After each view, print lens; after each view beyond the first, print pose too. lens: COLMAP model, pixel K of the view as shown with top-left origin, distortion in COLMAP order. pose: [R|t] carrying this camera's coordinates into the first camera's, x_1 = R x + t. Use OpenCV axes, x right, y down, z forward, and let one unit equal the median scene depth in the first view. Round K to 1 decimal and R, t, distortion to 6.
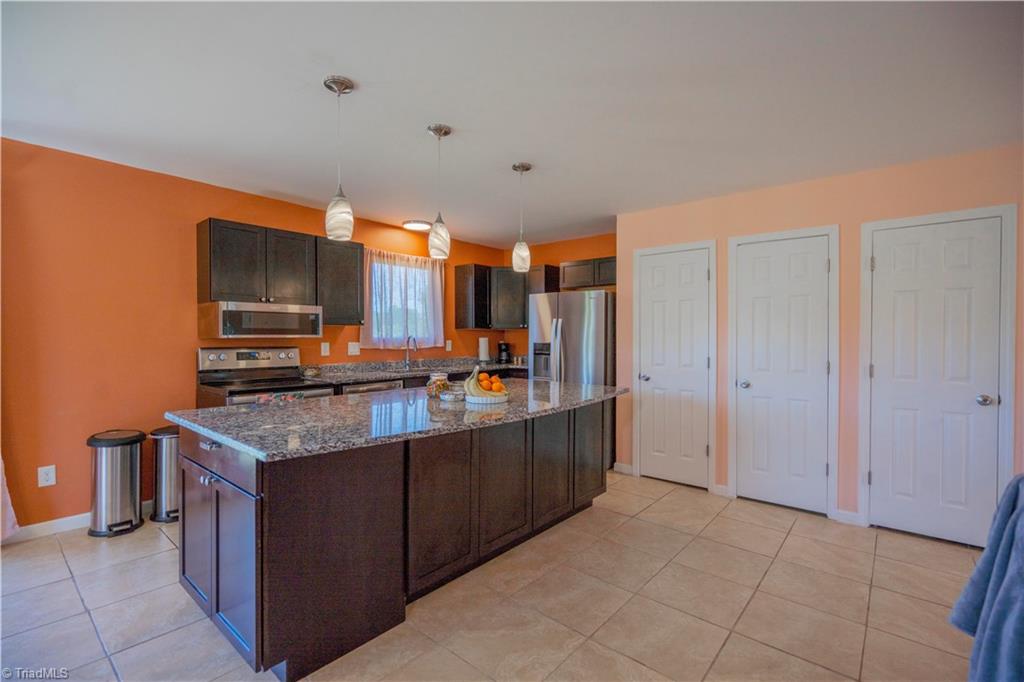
lens RADIAL K [[459.9, 0, 510.1], [0, 459.9, 339.5], [0, 0, 1]] dist [-0.008913, 0.000759]
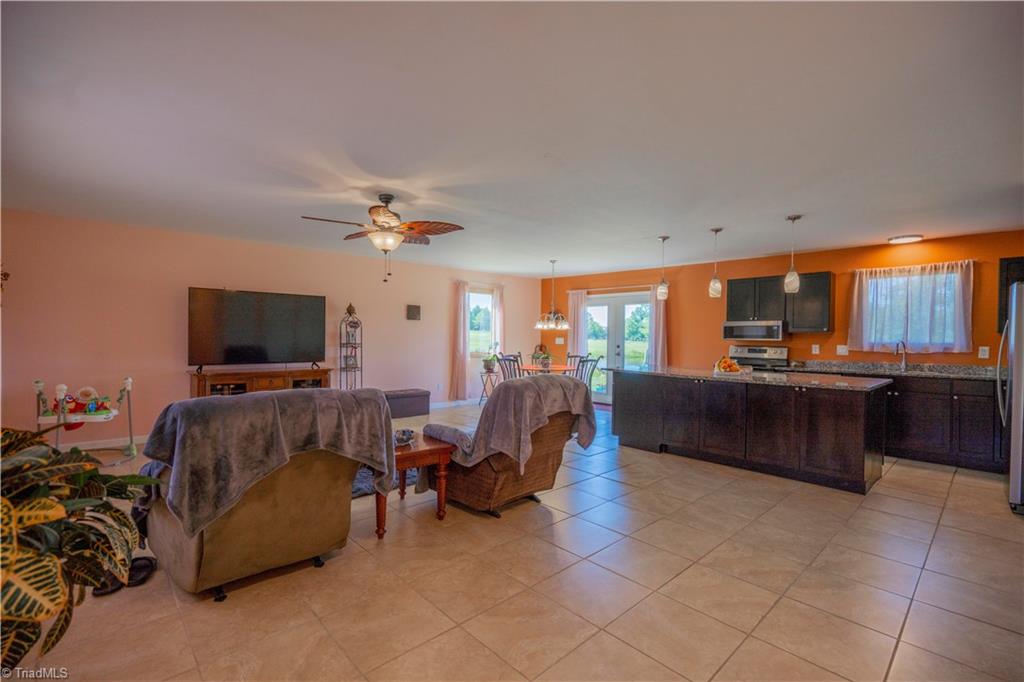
lens RADIAL K [[459.9, 0, 512.0], [0, 459.9, 338.0], [0, 0, 1]] dist [-0.008913, 0.000759]
pose [[-0.112312, 0.002881, -0.993669, 1.111695], [-0.016823, 0.999847, 0.004801, -0.005055], [0.993531, 0.017256, -0.112247, 0.228612]]
